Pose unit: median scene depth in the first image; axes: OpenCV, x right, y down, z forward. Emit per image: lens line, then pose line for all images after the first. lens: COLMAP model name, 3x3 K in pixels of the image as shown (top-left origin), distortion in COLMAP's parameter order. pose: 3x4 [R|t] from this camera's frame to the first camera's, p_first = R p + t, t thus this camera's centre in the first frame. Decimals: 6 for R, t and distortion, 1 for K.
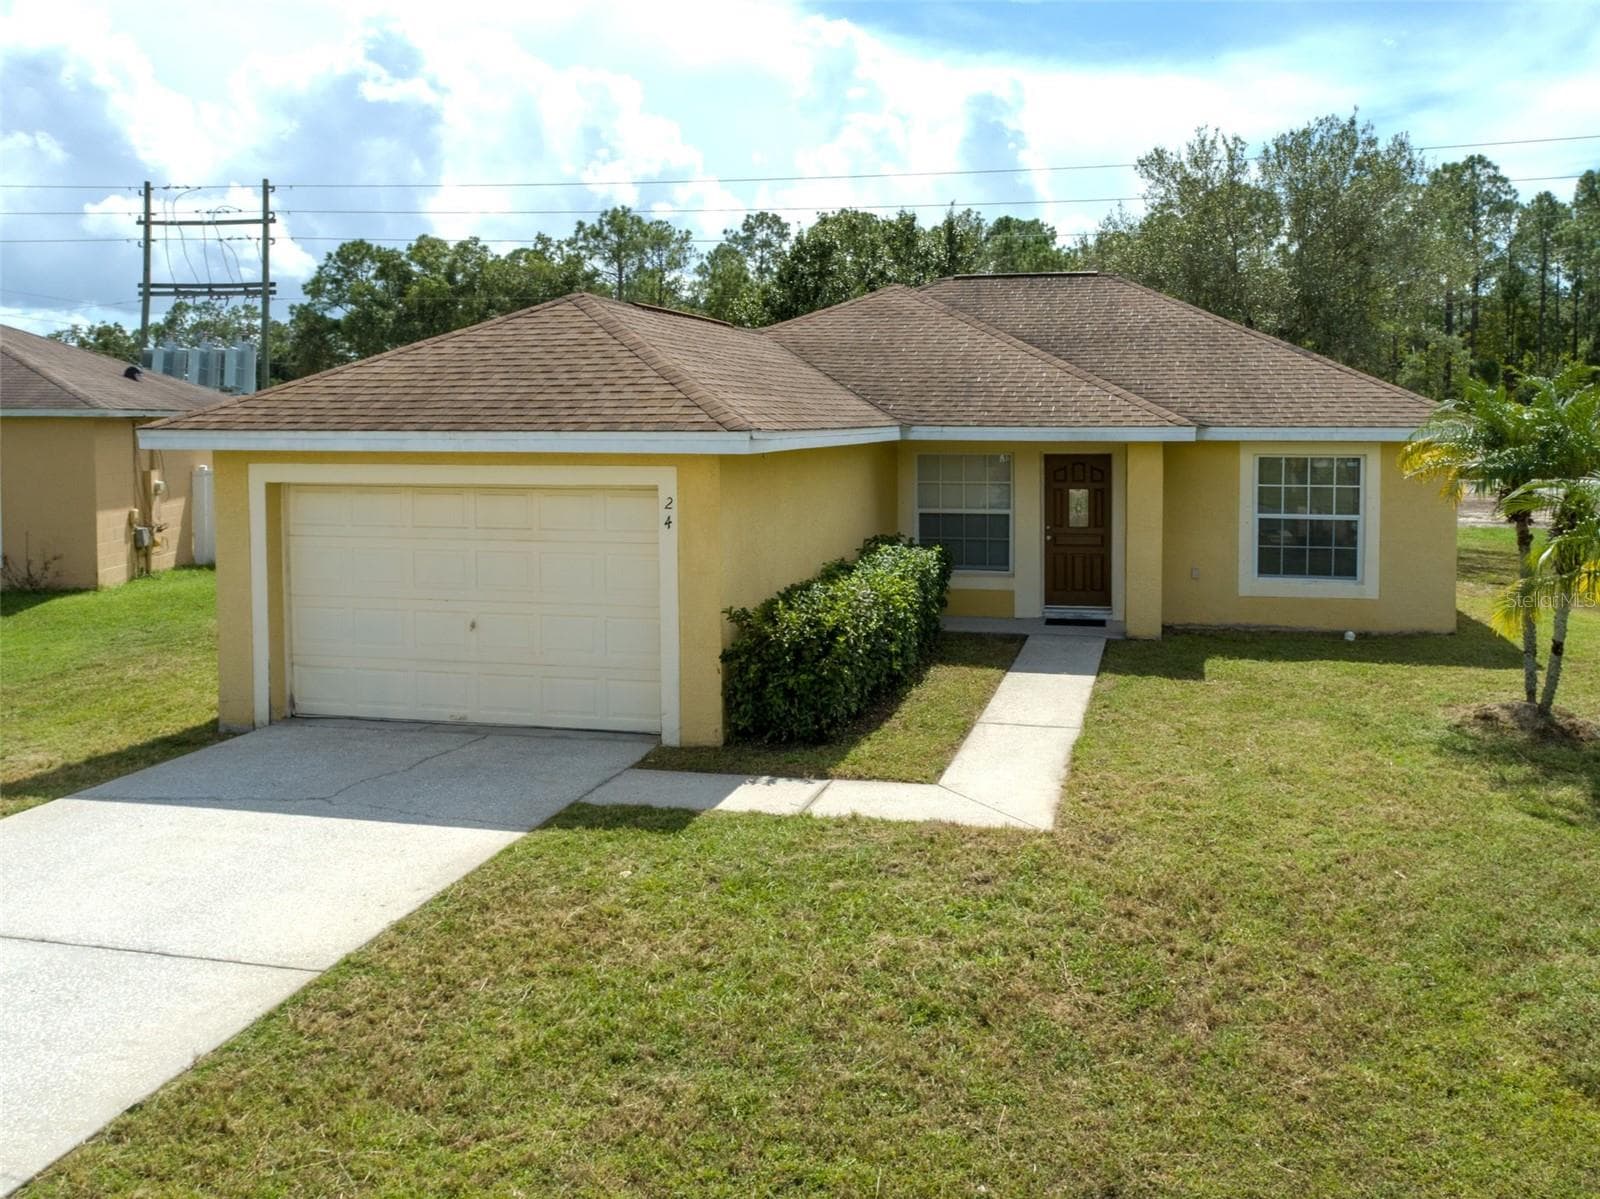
lens RADIAL K [[1380.2, 0, 905.5], [0, 1380.2, 475.5], [0, 0, 1]] dist [-0.019294, 0.005000]
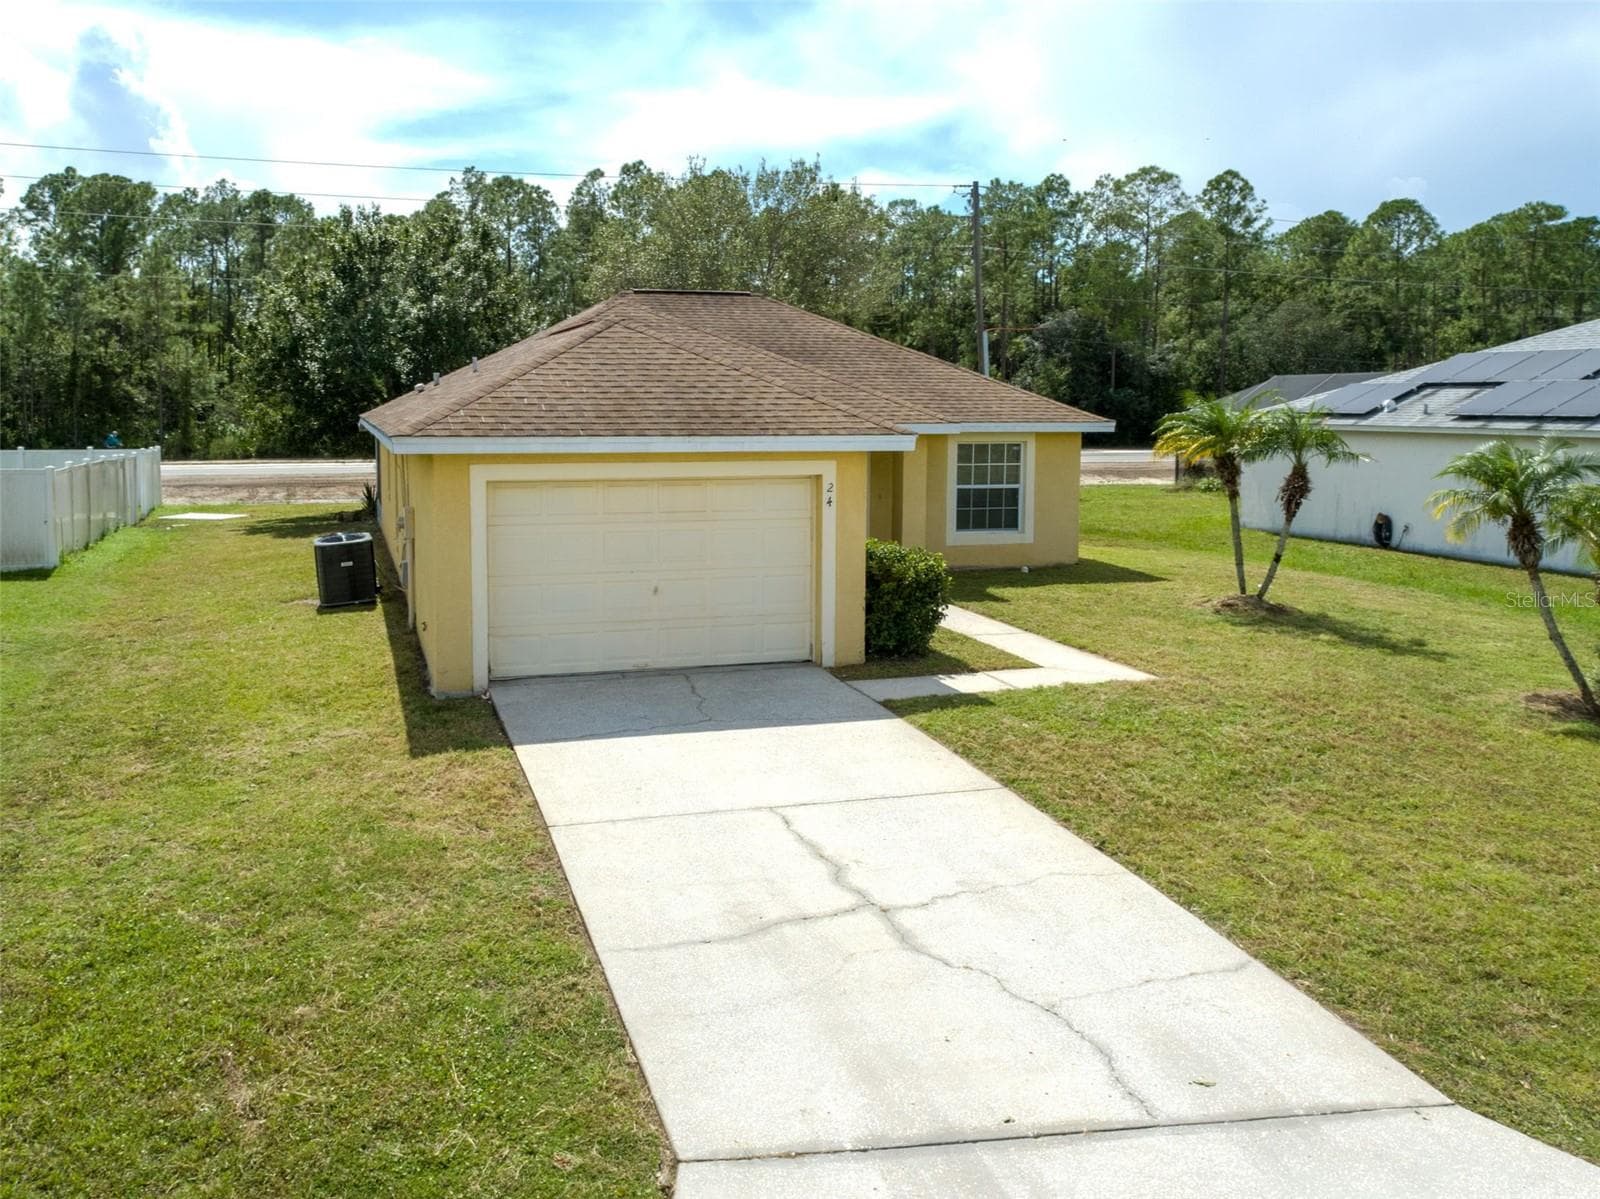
lens RADIAL K [[1380.2, 0, 772.4], [0, 1380.2, 523.0], [0, 0, 1]] dist [-0.019294, 0.005000]
pose [[0.862849, -0.041700, 0.503739, -0.853152], [0.016006, 0.998346, 0.055227, -0.019840], [-0.505209, -0.039590, 0.862089, -0.129801]]
